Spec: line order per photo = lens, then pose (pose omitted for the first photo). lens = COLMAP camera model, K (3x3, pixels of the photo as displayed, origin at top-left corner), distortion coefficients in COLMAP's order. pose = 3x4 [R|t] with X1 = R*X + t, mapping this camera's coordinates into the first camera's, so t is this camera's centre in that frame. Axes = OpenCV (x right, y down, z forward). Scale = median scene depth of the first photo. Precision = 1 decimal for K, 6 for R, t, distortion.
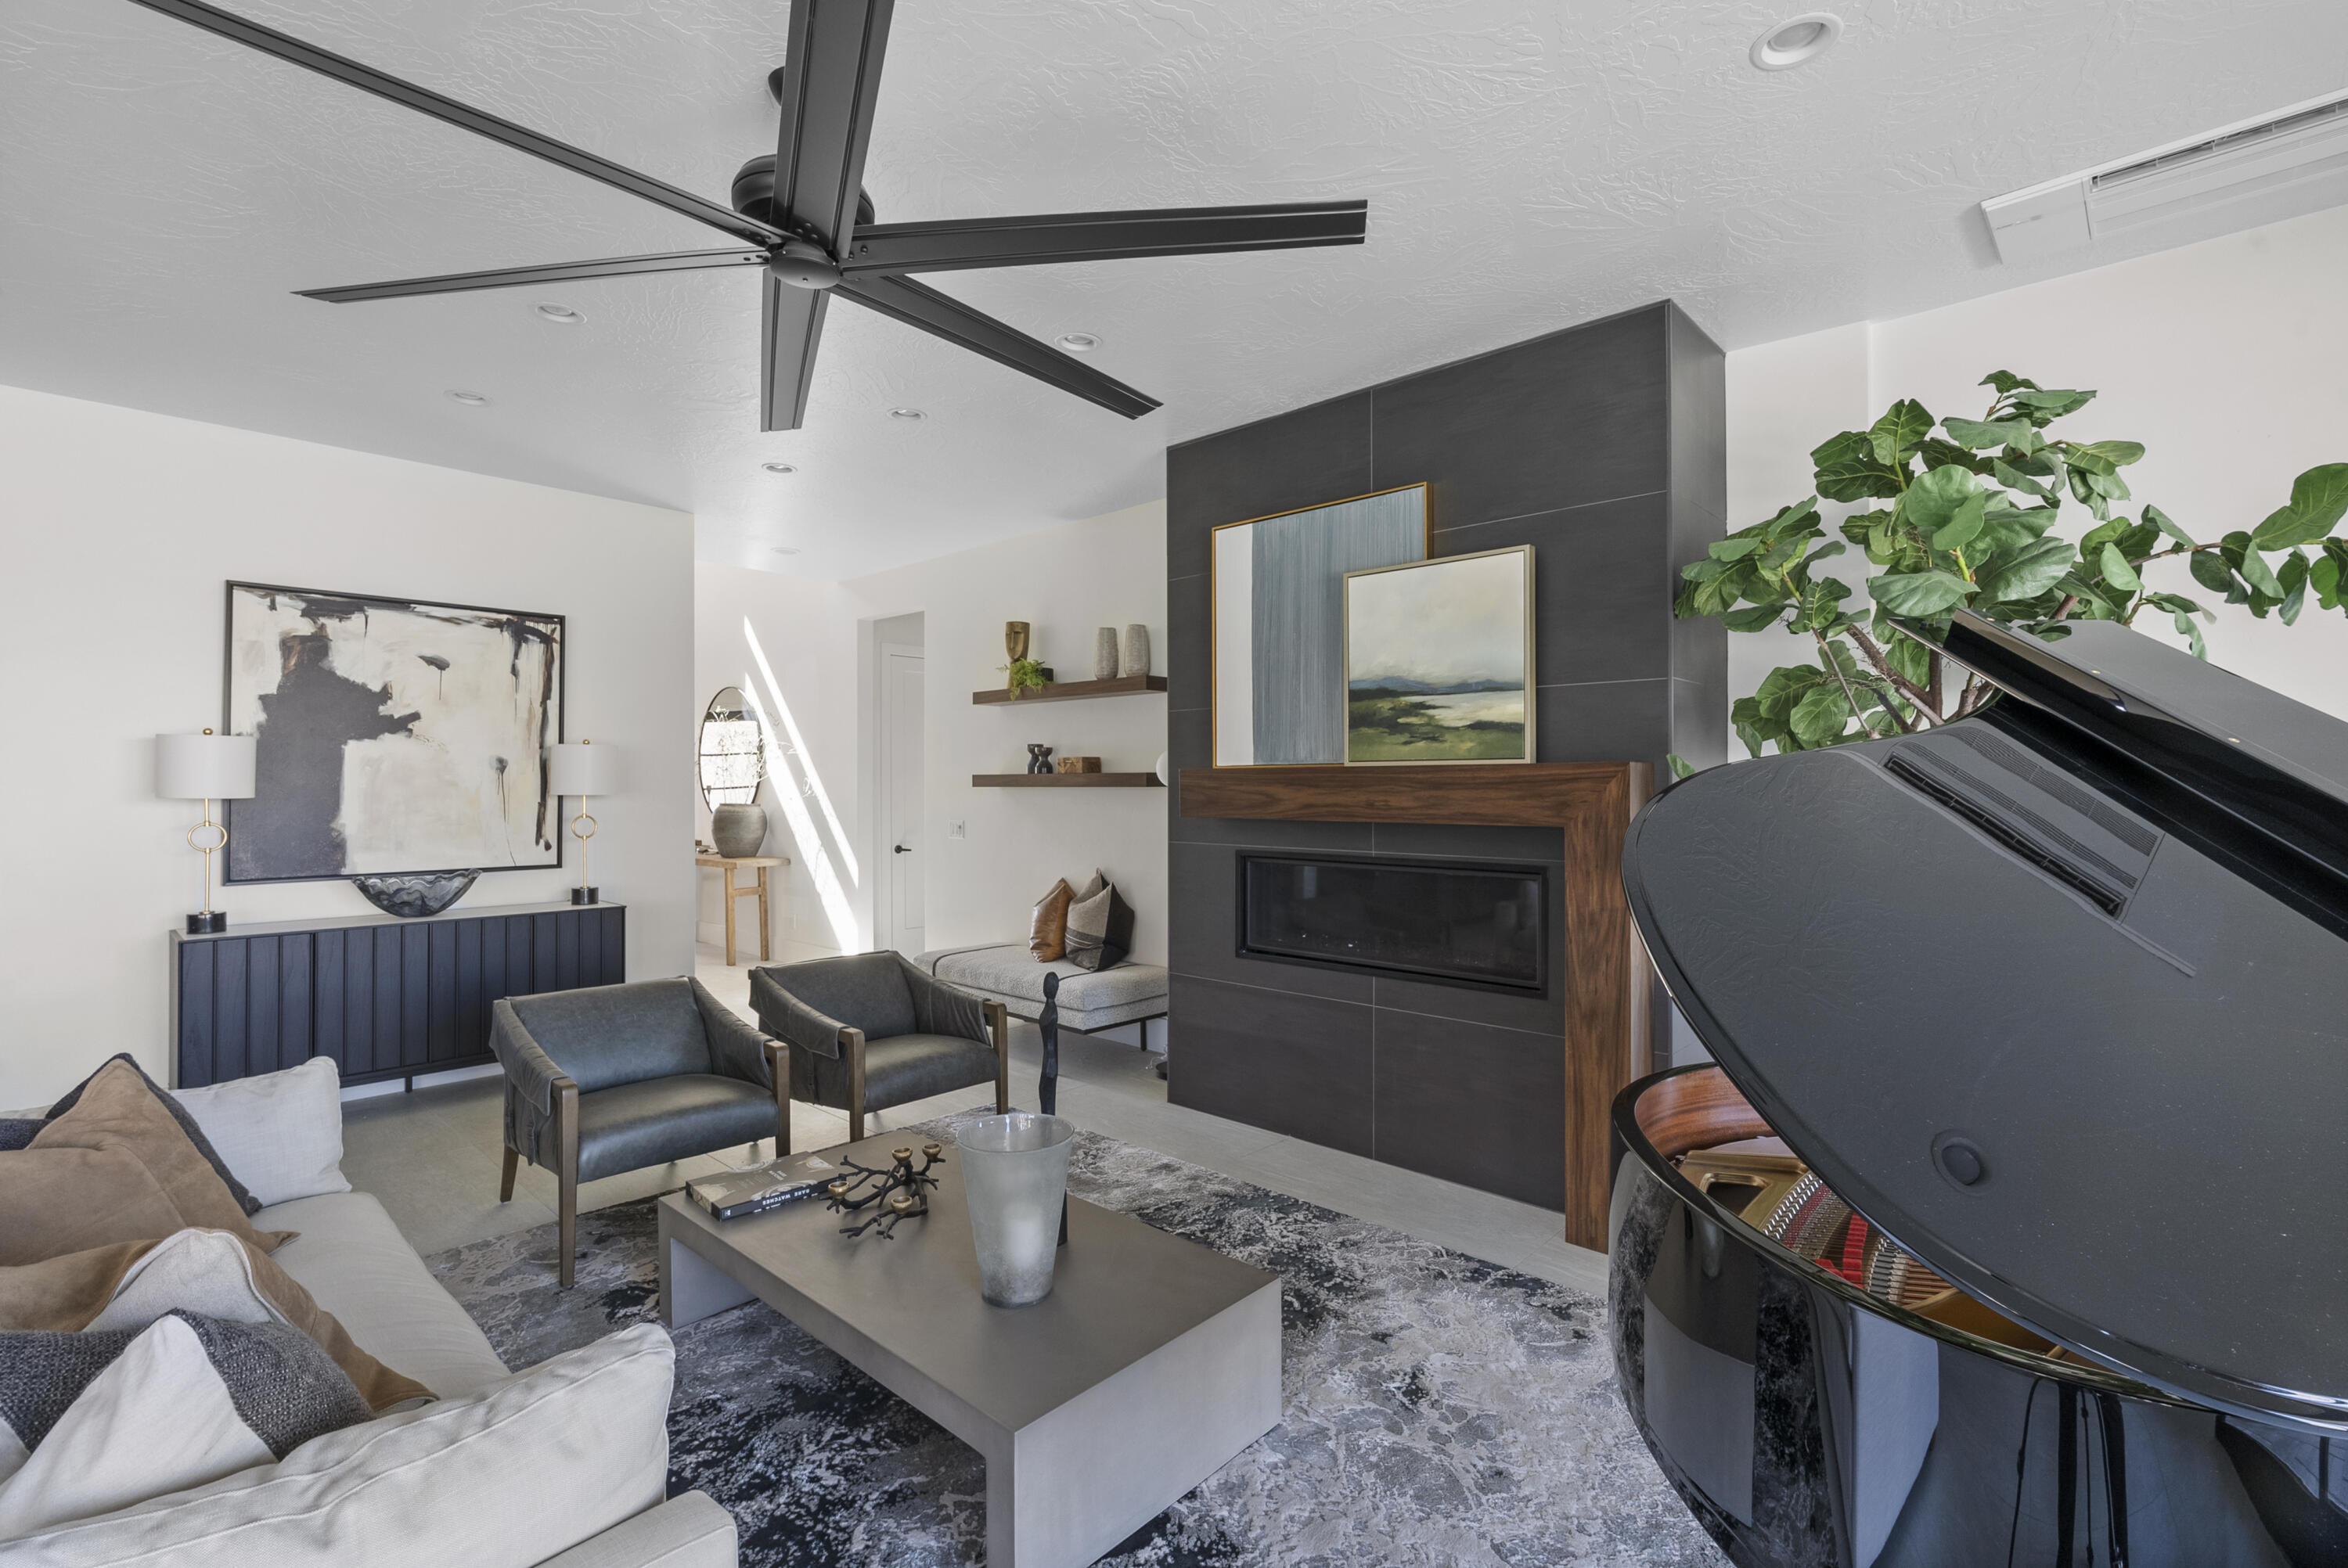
lens RADIAL K [[1056.8, 0, 1177.7], [0, 1056.8, 787.8], [0, 0, 1]] dist [-0.013075, 0.001697]
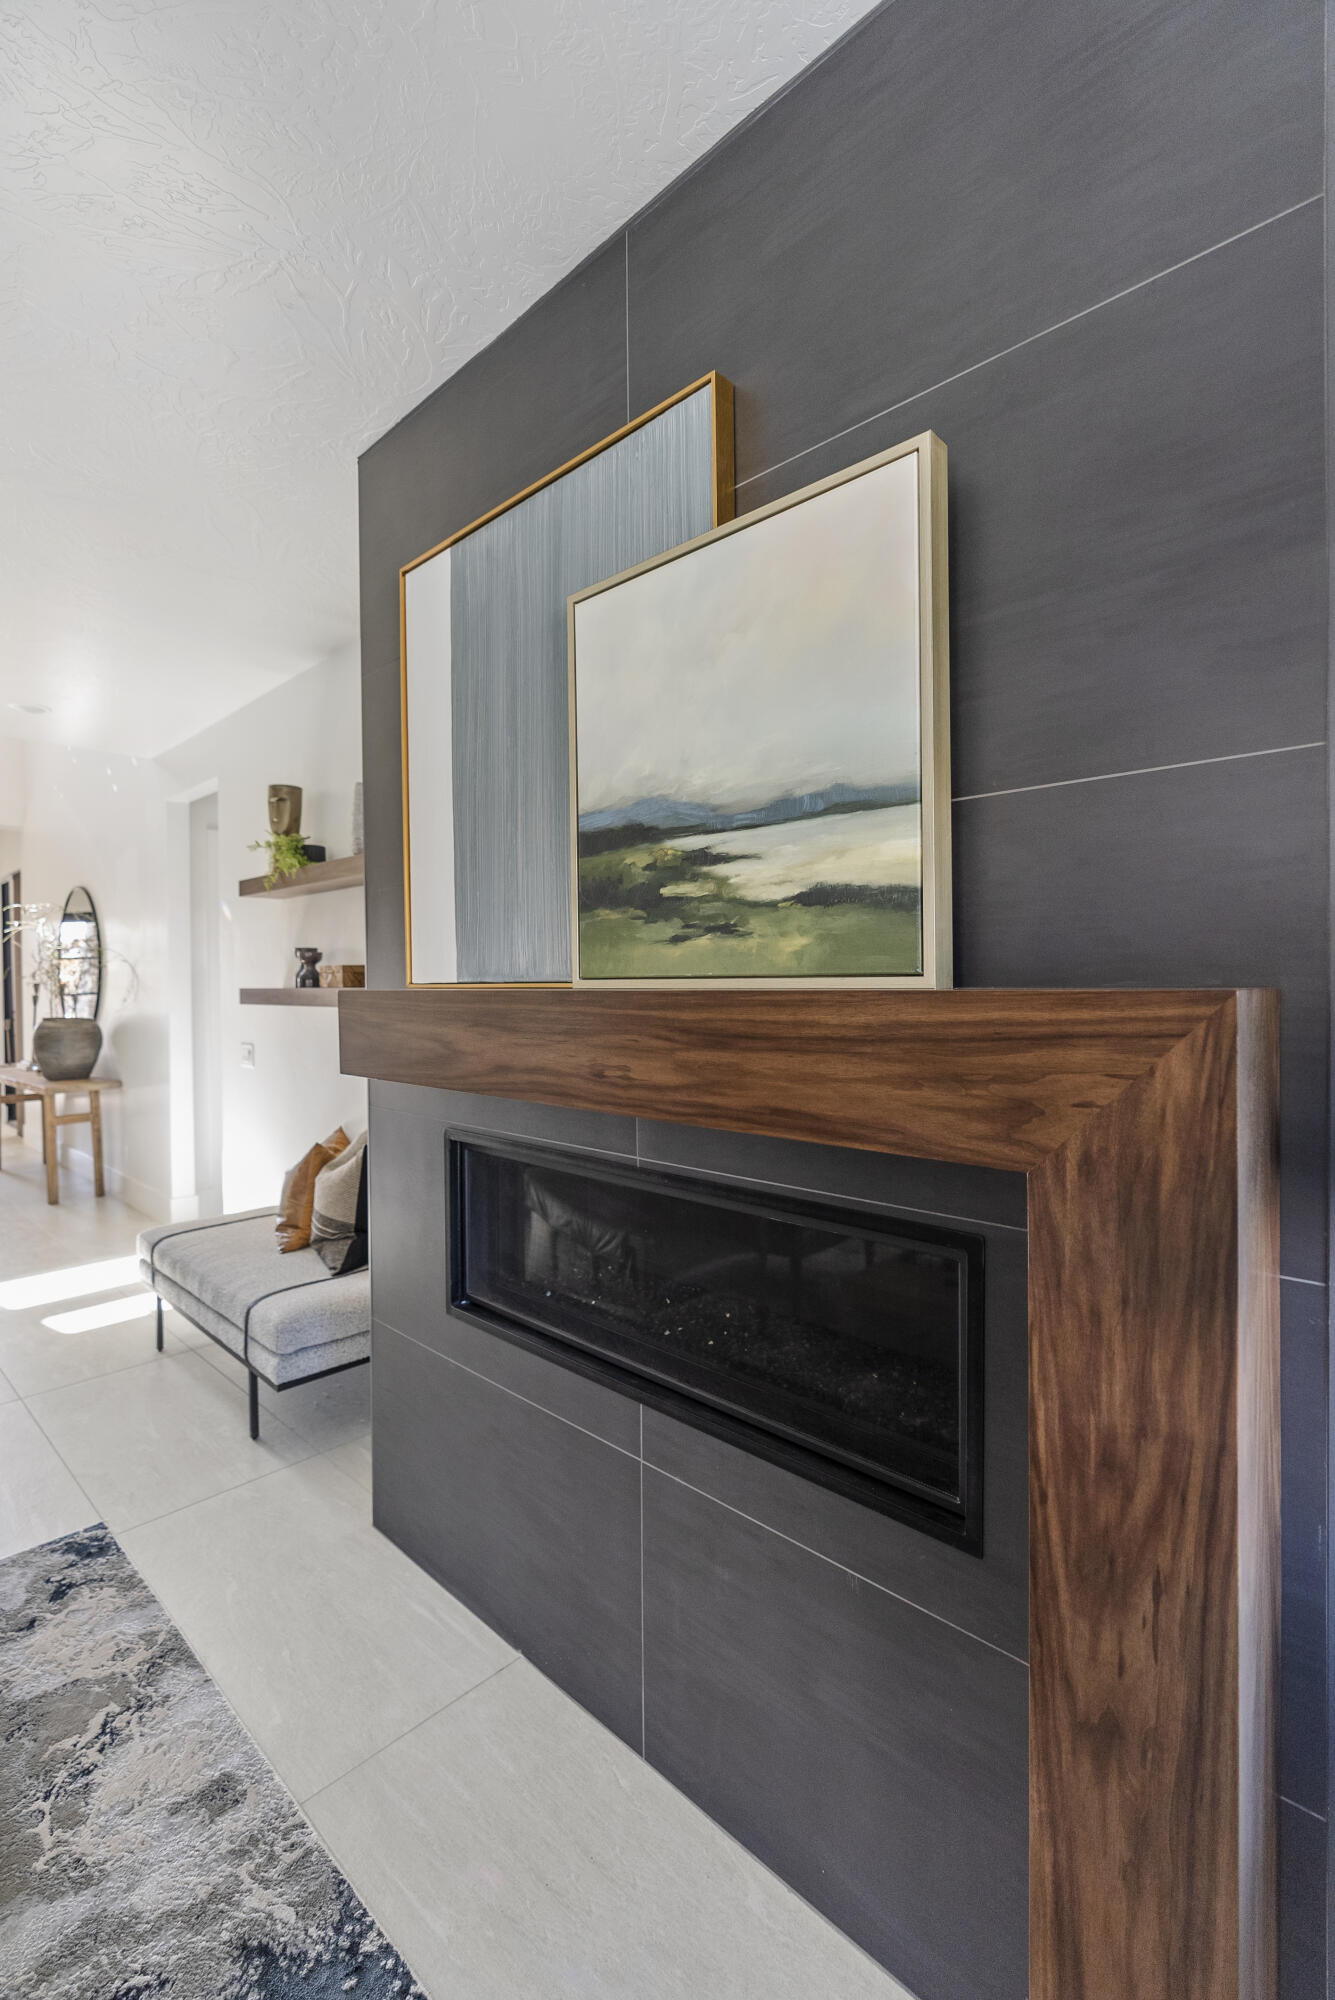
lens RADIAL K [[900.3, 0, 662.4], [0, 900.3, 992.2], [0, 0, 1]] dist [-0.013075, 0.001697]
pose [[0.999667, -0.007922, -0.024572, 0.223572], [0.008198, 0.999904, 0.011126, -0.024189], [0.024482, -0.011324, 0.999636, 0.617057]]
